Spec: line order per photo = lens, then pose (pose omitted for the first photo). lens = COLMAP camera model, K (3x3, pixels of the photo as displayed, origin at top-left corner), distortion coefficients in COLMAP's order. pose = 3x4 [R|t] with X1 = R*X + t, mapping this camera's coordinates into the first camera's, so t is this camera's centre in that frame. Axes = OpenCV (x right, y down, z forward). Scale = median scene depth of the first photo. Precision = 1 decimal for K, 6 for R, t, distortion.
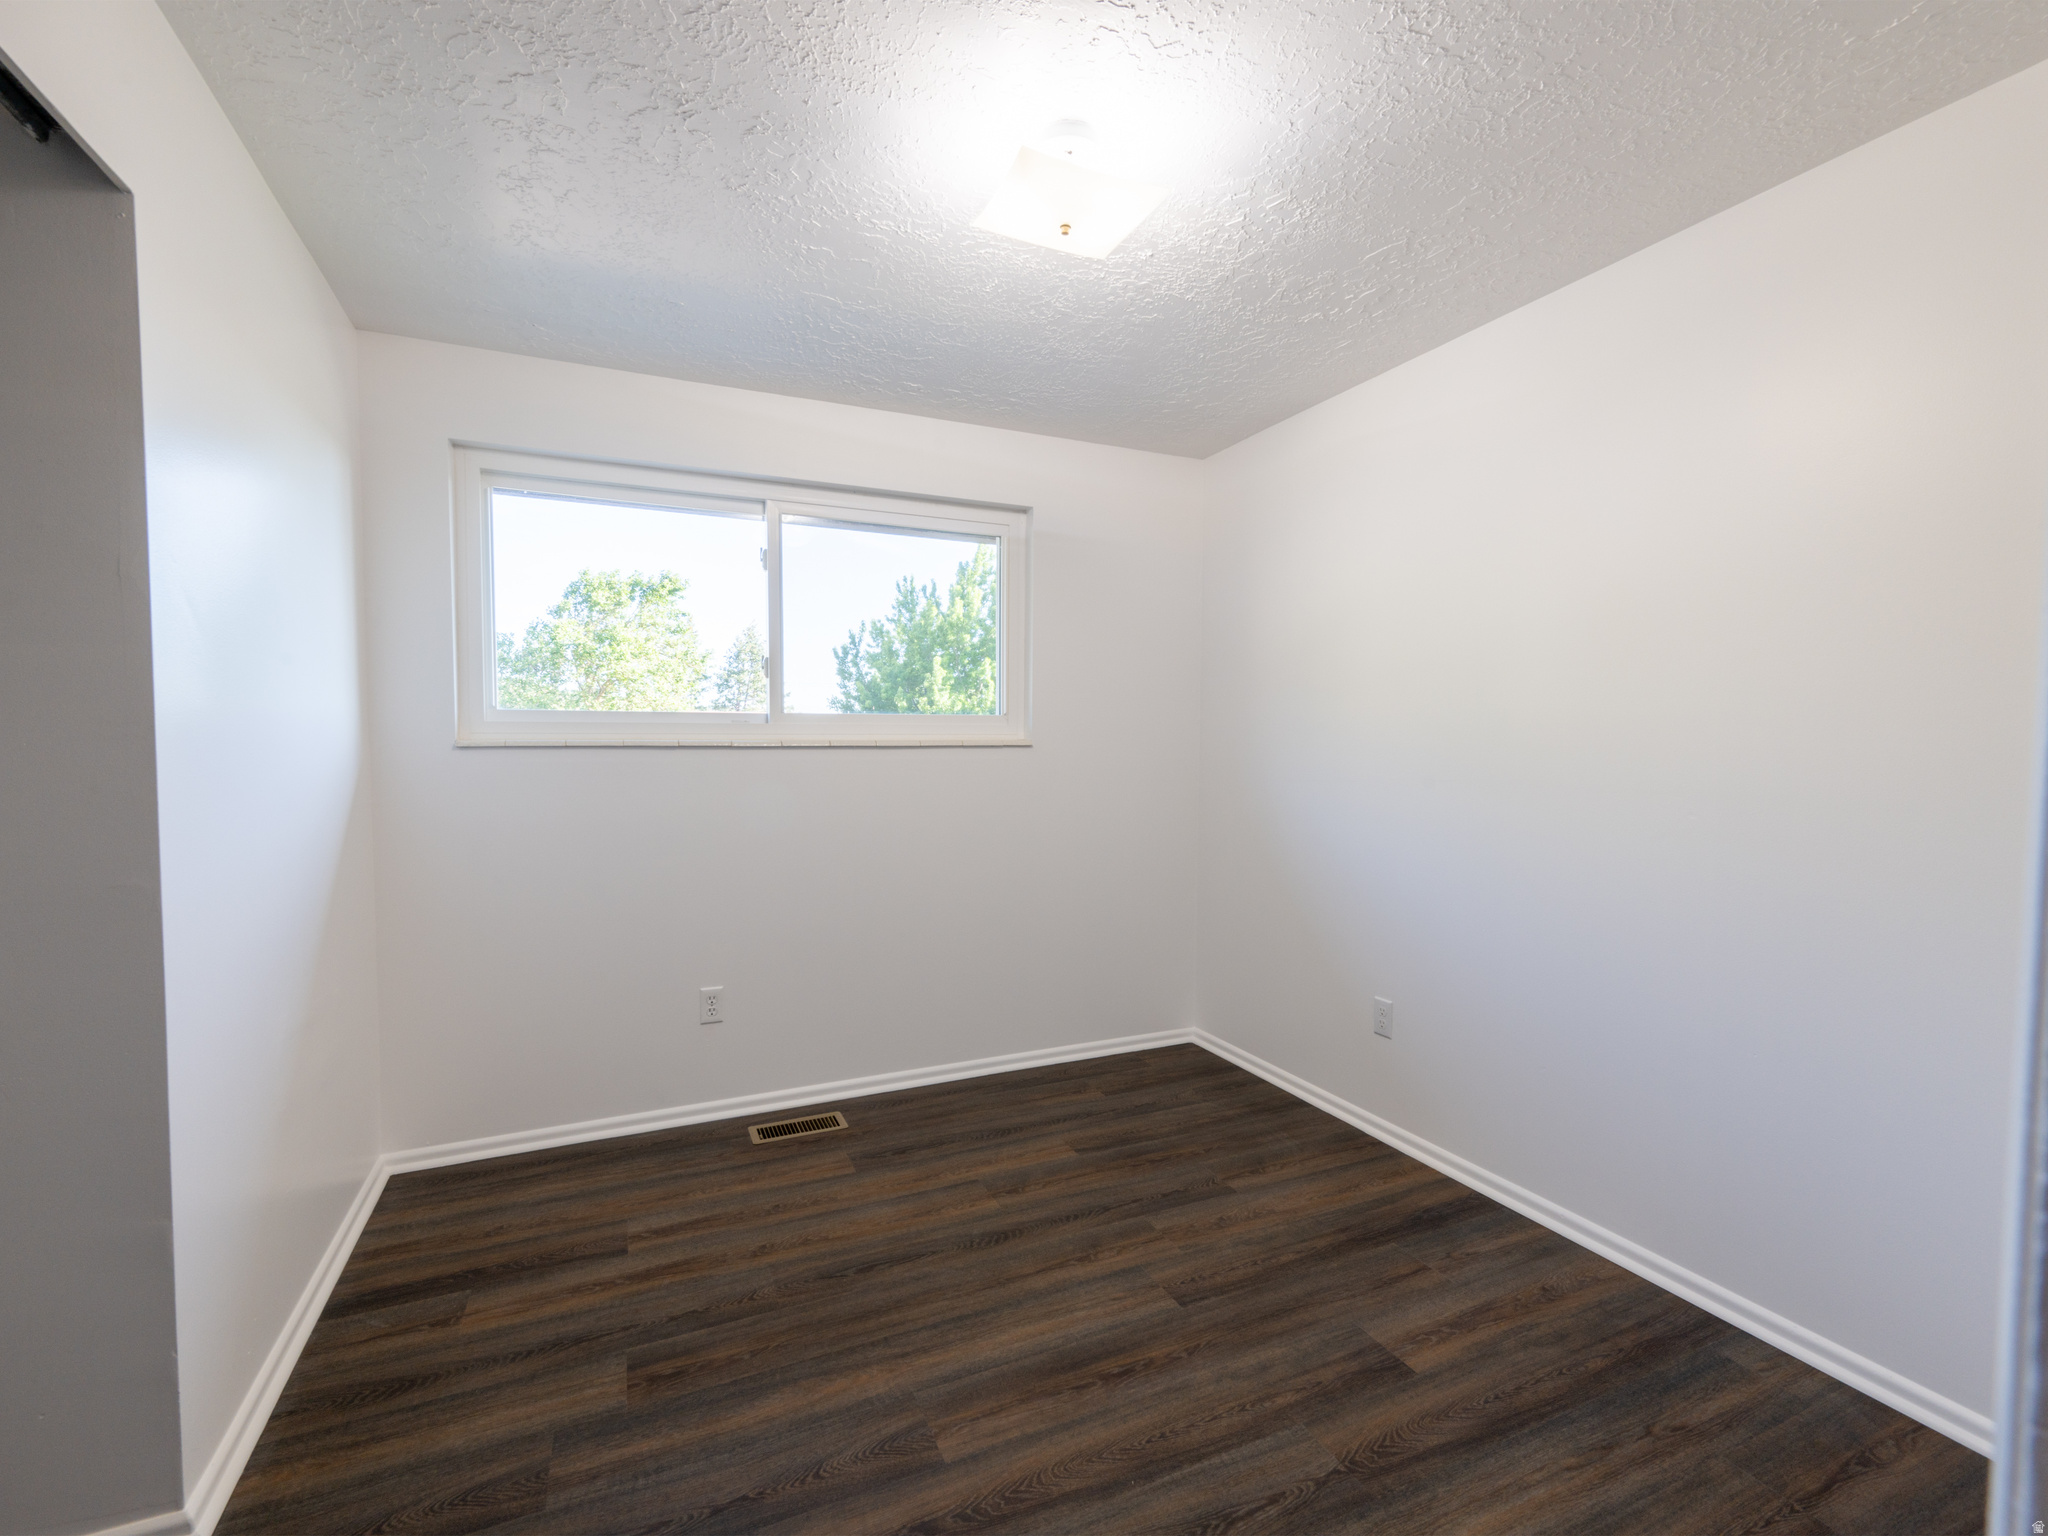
lens RADIAL K [[898.2, 0, 1029.0], [0, 898.2, 778.5], [0, 0, 1]] dist [-0.000411, -0.001268]
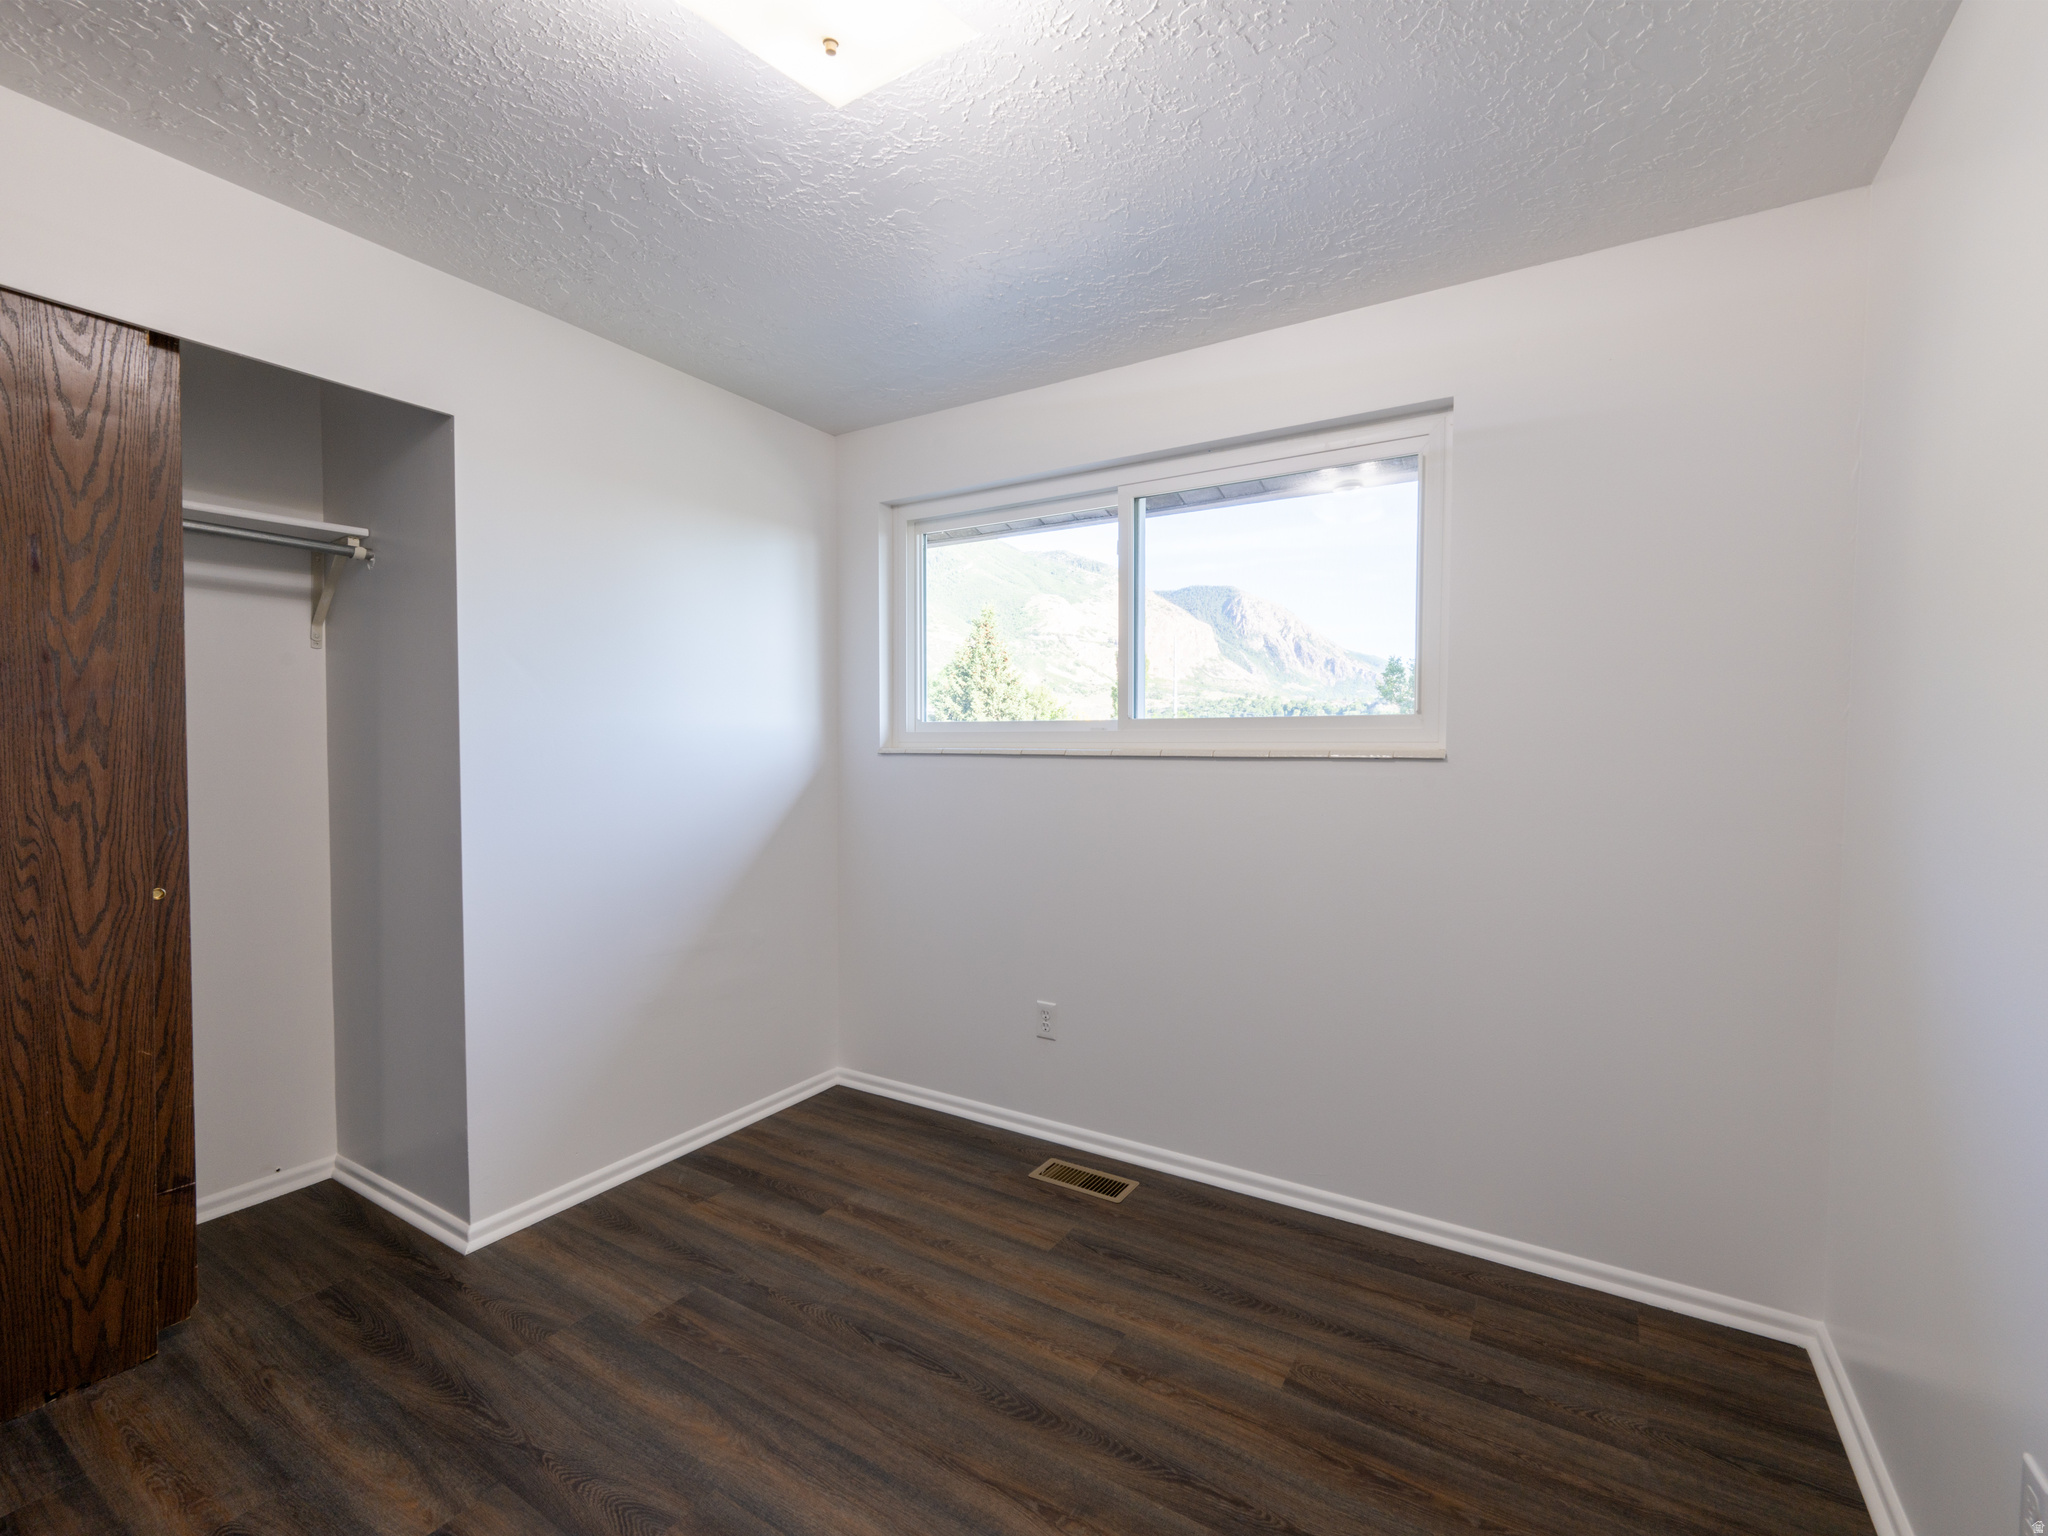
lens RADIAL K [[898.2, 0, 1029.0], [0, 898.2, 778.5], [0, 0, 1]] dist [-0.000411, -0.001268]
pose [[0.556703, 0.030886, -0.830137, 0.531058], [-0.040438, 0.999131, 0.010055, -0.023239], [0.829727, 0.027972, 0.557468, 0.525951]]
